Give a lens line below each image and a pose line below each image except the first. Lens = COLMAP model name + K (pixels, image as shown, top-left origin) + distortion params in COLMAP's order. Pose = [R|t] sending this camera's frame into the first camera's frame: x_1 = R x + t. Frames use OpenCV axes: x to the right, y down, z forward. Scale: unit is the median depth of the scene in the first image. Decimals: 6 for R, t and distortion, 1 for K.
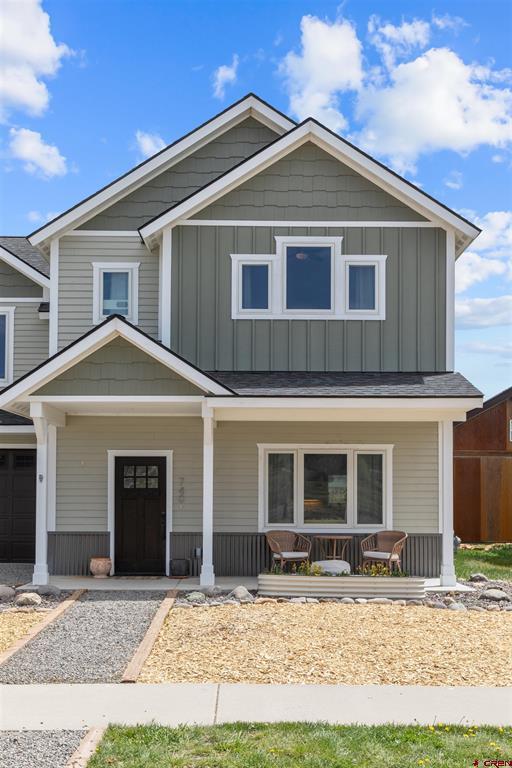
lens RADIAL K [[990.9, 0, 258.1], [0, 990.9, 402.0], [0, 0, 1]] dist [0.002799, -0.004120]
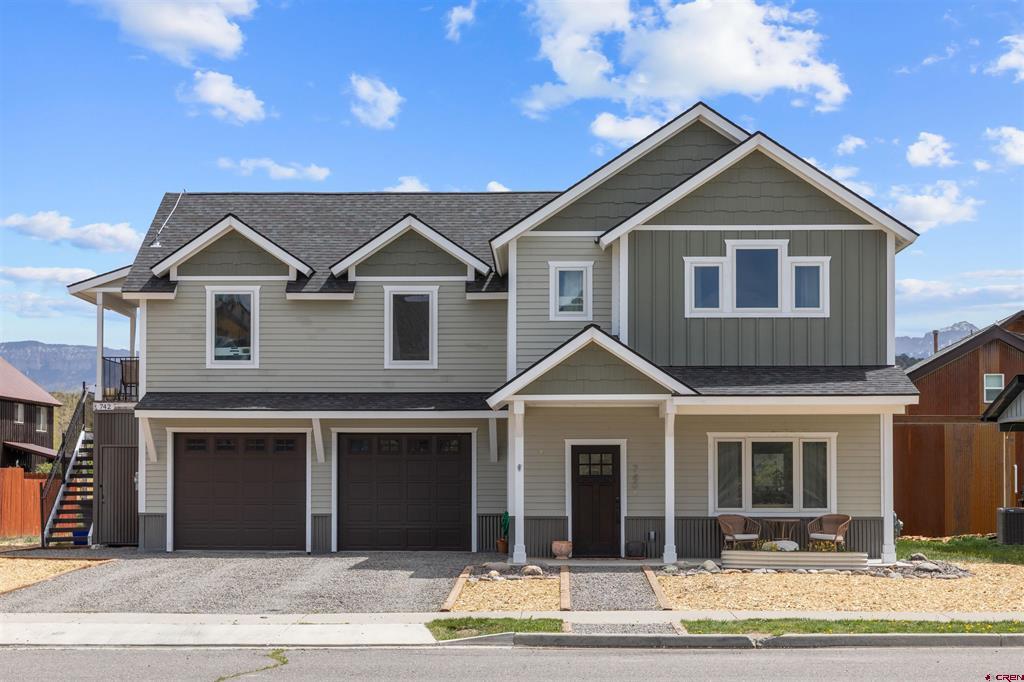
lens RADIAL K [[1762.7, 0, 512.0], [0, 1762.7, 341.0], [0, 0, 1]] dist [0.028336, -0.037793]
pose [[0.999400, -0.007119, -0.033899, -0.148949], [0.007819, 0.999758, 0.020573, -0.098767], [0.033744, -0.020825, 0.999214, -0.910425]]
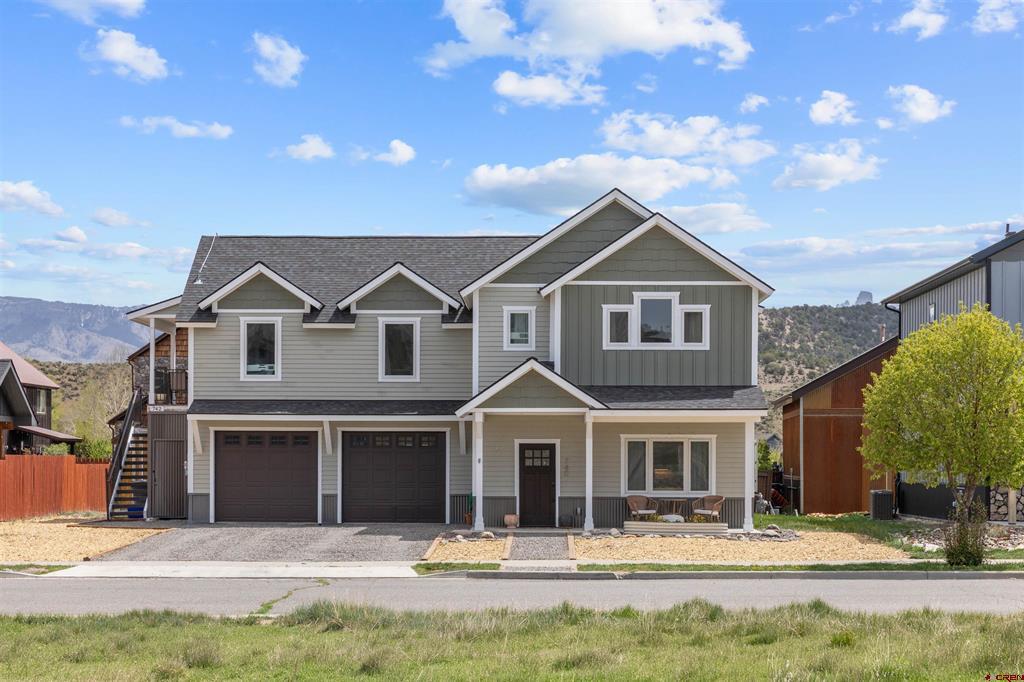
lens RADIAL K [[1998.3, 0, 512.0], [0, 1998.3, 341.0], [0, 0, 1]] dist [0.064615, 0.239451]
pose [[0.999521, -0.003463, -0.030754, -0.069329], [0.004791, 0.999055, 0.043199, -0.223063], [0.030575, -0.043325, 0.998593, -1.917564]]
